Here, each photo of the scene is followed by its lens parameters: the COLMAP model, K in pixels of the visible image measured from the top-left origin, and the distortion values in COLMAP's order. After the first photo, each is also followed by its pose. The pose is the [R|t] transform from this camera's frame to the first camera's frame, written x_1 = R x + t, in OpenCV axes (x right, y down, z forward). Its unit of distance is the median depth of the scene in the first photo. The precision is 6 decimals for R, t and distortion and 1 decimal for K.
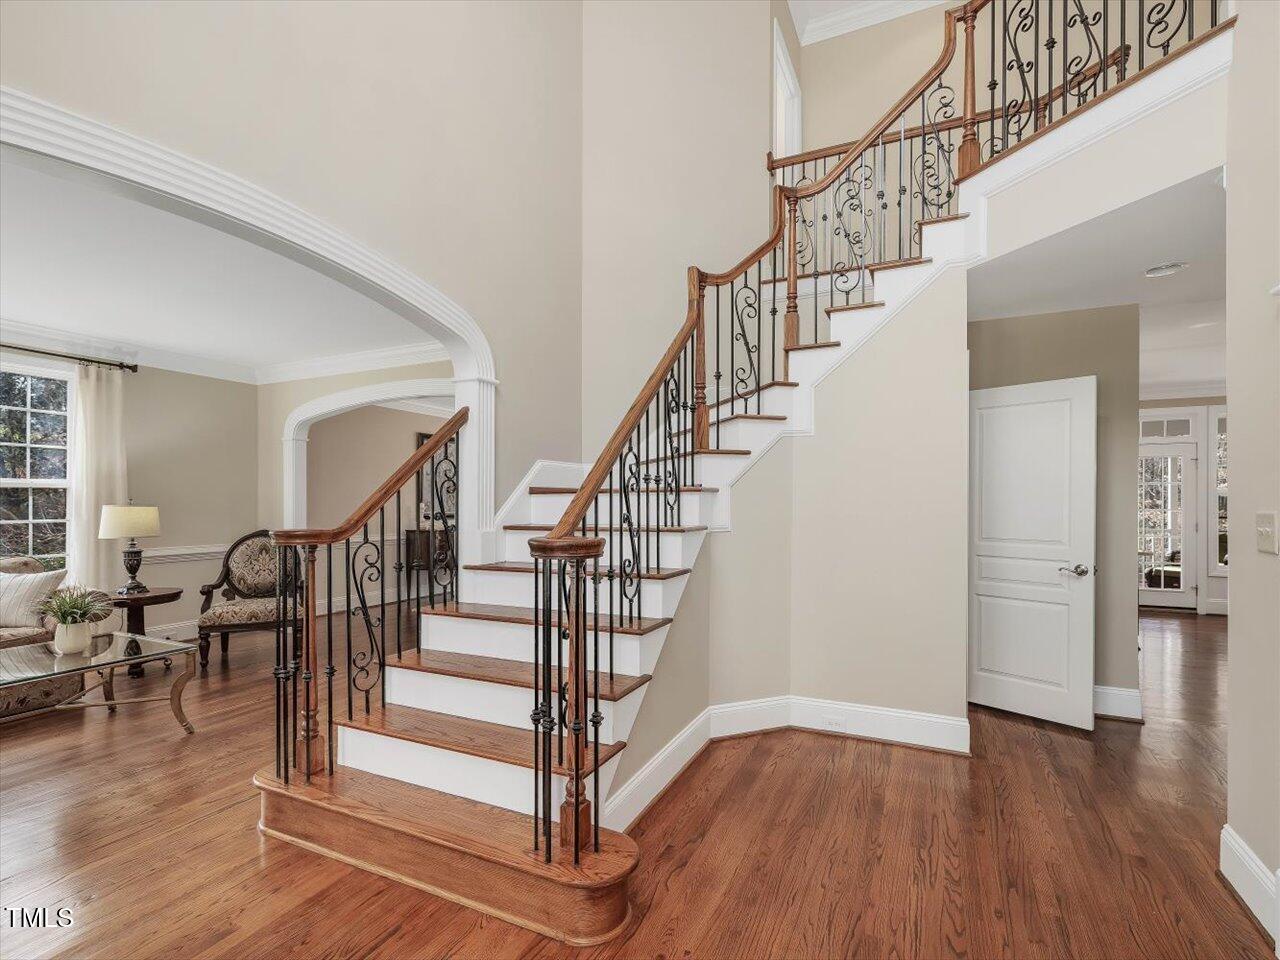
lens RADIAL K [[617.5, 0, 641.6], [0, 617.5, 501.2], [0, 0, 1]] dist [0.000267, -0.000327]
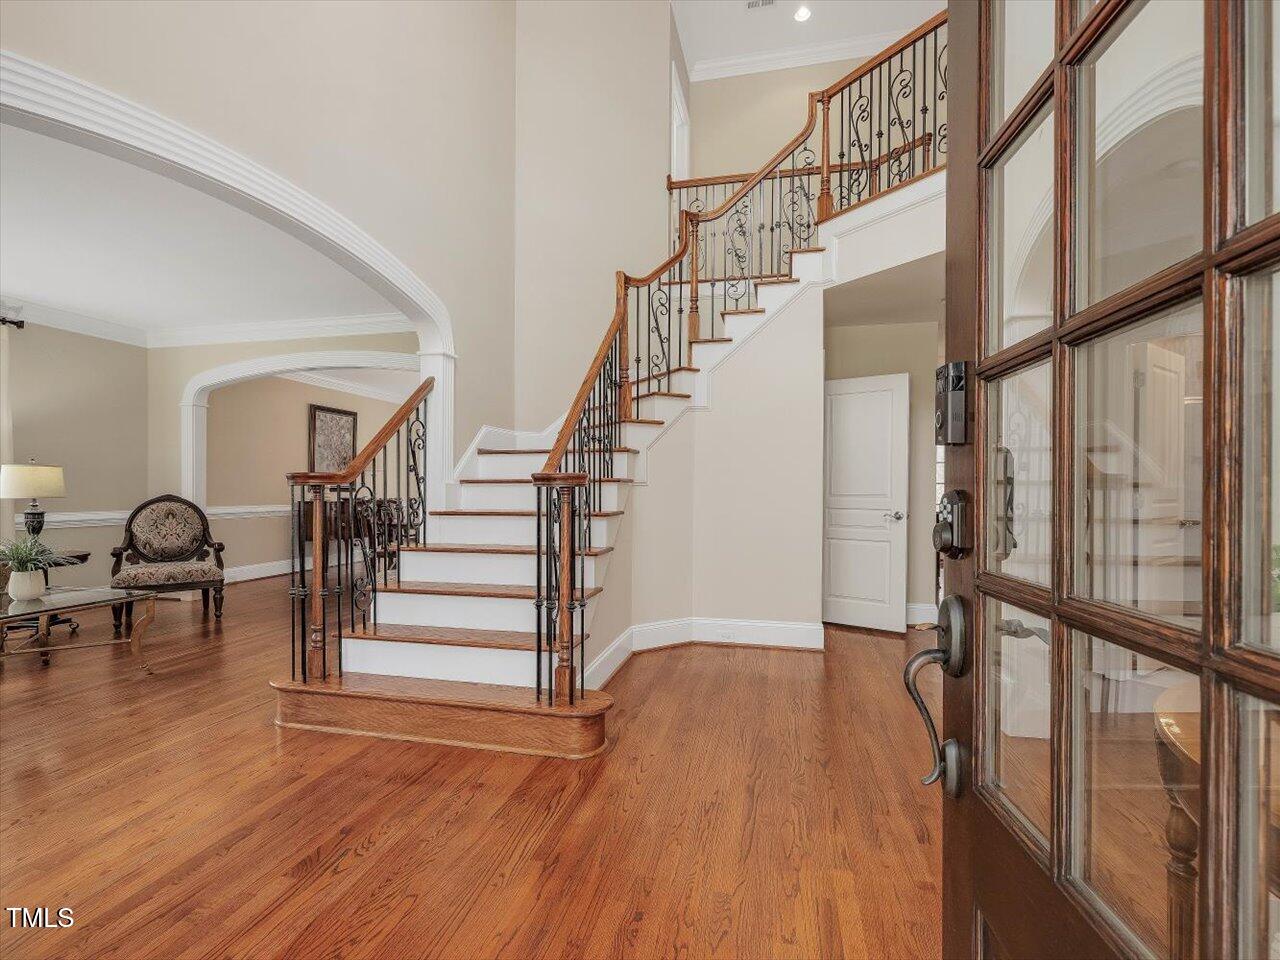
lens RADIAL K [[618.6, 0, 637.7], [0, 618.6, 486.8], [0, 0, 1]] dist [0.000224, -0.000151]
pose [[0.977990, 0.003960, 0.208614, -0.135668], [-0.004049, 0.999992, 0.000000, 0.050815], [-0.208612, -0.000845, 0.977998, -0.213450]]
